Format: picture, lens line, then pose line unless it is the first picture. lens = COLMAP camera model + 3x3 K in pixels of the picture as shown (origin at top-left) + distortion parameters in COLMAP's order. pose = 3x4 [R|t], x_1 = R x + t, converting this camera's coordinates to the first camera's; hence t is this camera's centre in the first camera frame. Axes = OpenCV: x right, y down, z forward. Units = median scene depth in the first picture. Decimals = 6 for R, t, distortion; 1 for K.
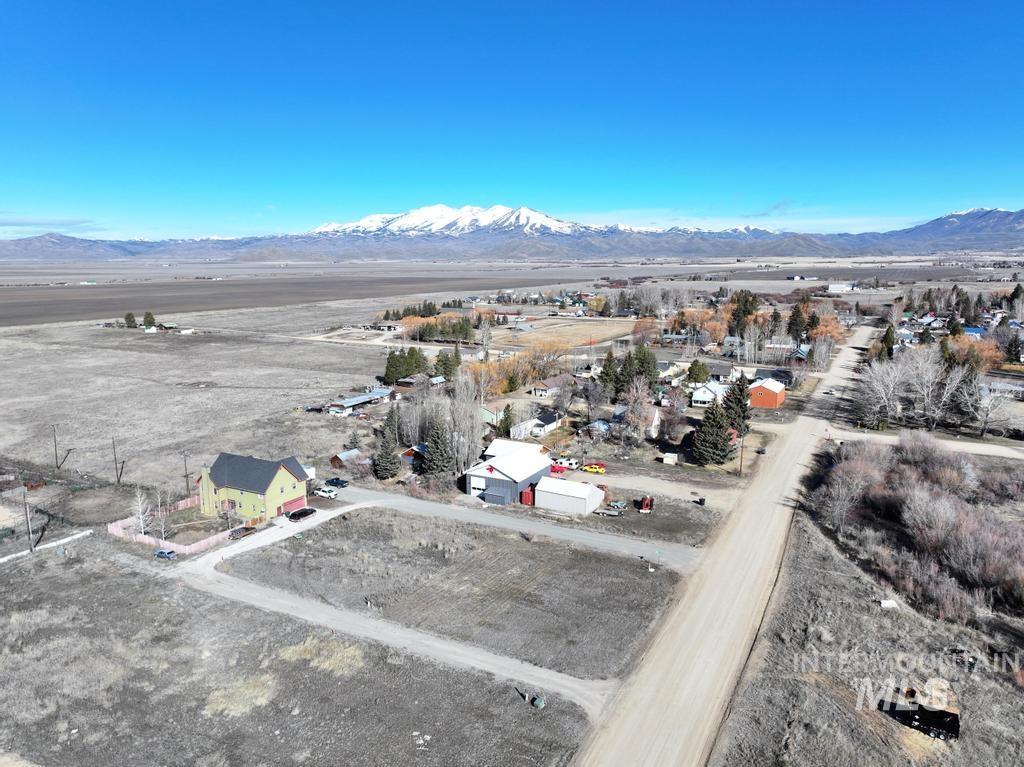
lens RADIAL K [[718.2, 0, 513.7], [0, 718.2, 387.0], [0, 0, 1]] dist [0.003881, 0.010668]
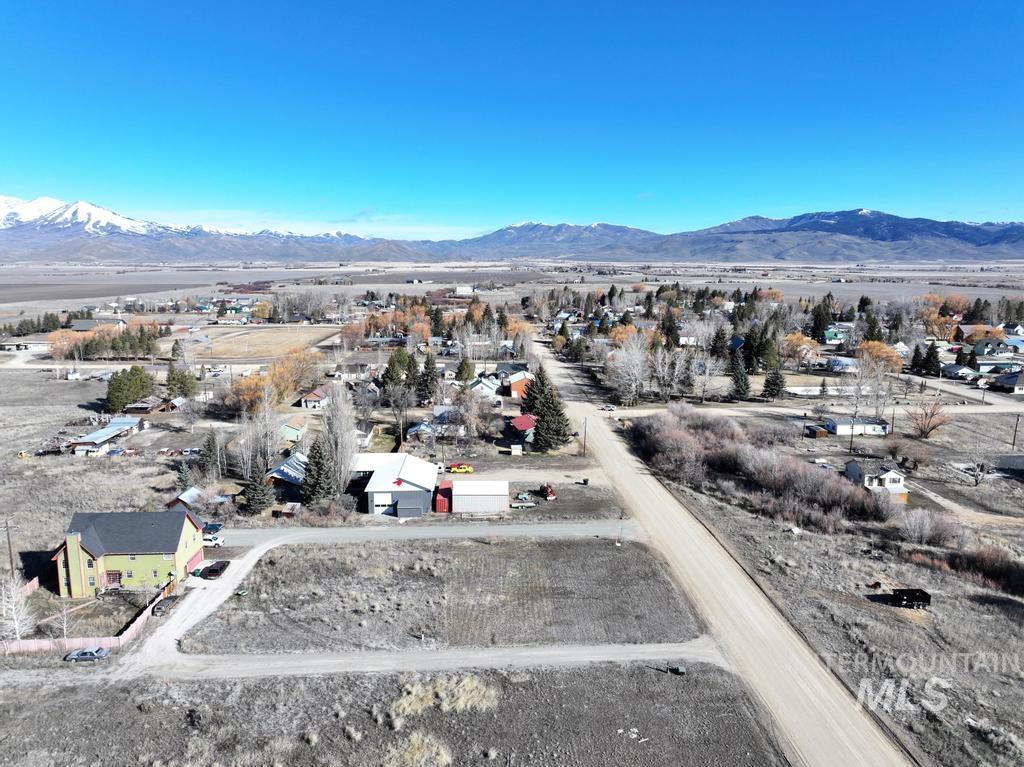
lens RADIAL K [[718.2, 0, 516.8], [0, 718.2, 386.6], [0, 0, 1]] dist [0.003881, 0.010668]
pose [[0.853863, -0.083594, 0.513741, -0.366016], [0.086750, 0.996069, 0.017893, -0.014702], [-0.513217, 0.029289, 0.857759, 0.097443]]
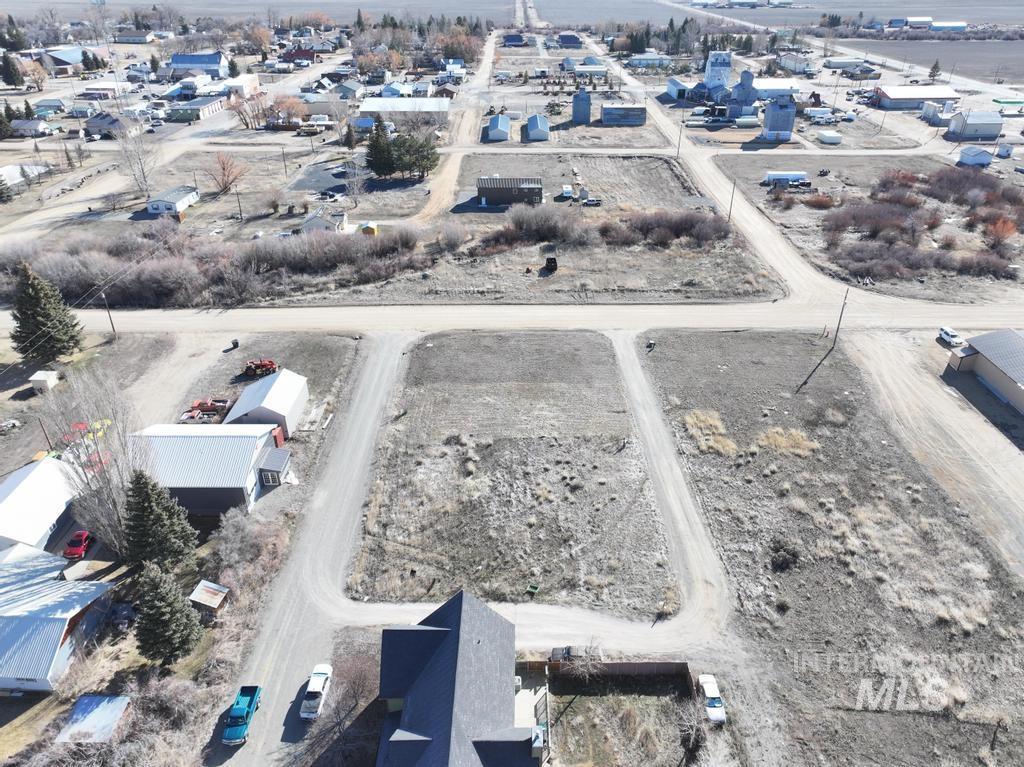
lens RADIAL K [[718.2, 0, 513.4], [0, 718.2, 379.1], [0, 0, 1]] dist [0.003881, 0.010668]
pose [[-0.476560, -0.435392, 0.763757, -0.571712], [0.155900, 0.813131, 0.560815, -0.238014], [-0.865209, 0.386331, -0.319628, 0.955700]]
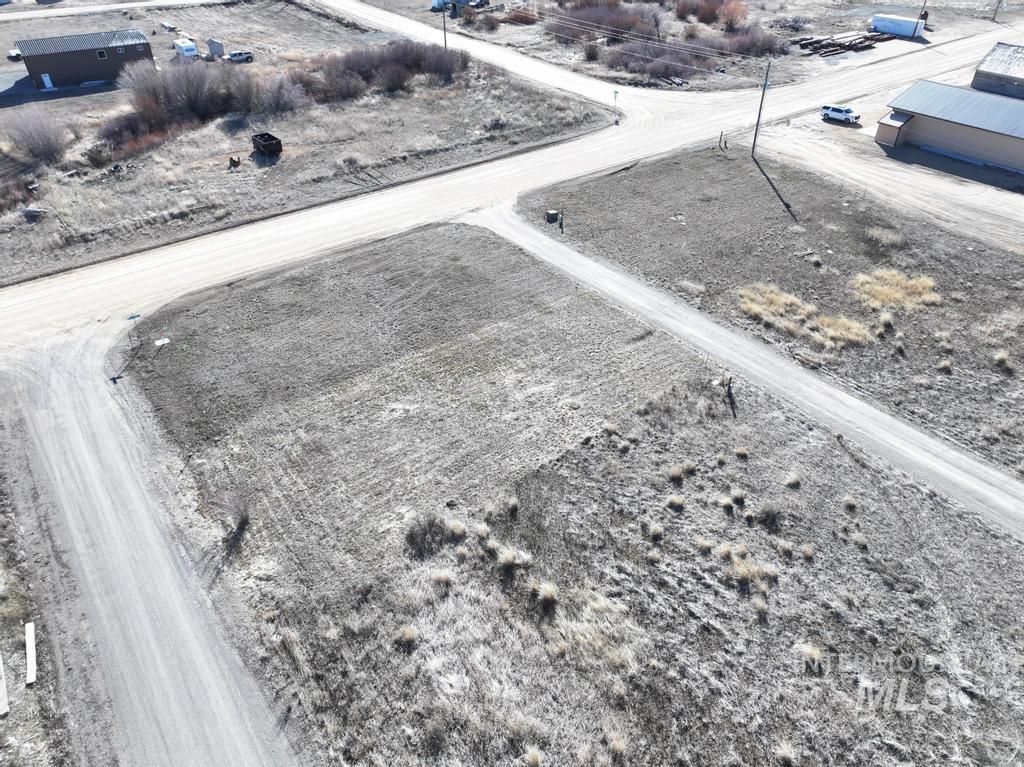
lens RADIAL K [[718.2, 0, 516.4], [0, 718.2, 382.4], [0, 0, 1]] dist [0.003881, 0.010668]
pose [[-0.907640, -0.248430, 0.338337, -0.158334], [0.077299, 0.693334, 0.716458, -0.050199], [-0.412570, 0.676440, -0.610095, 0.921954]]
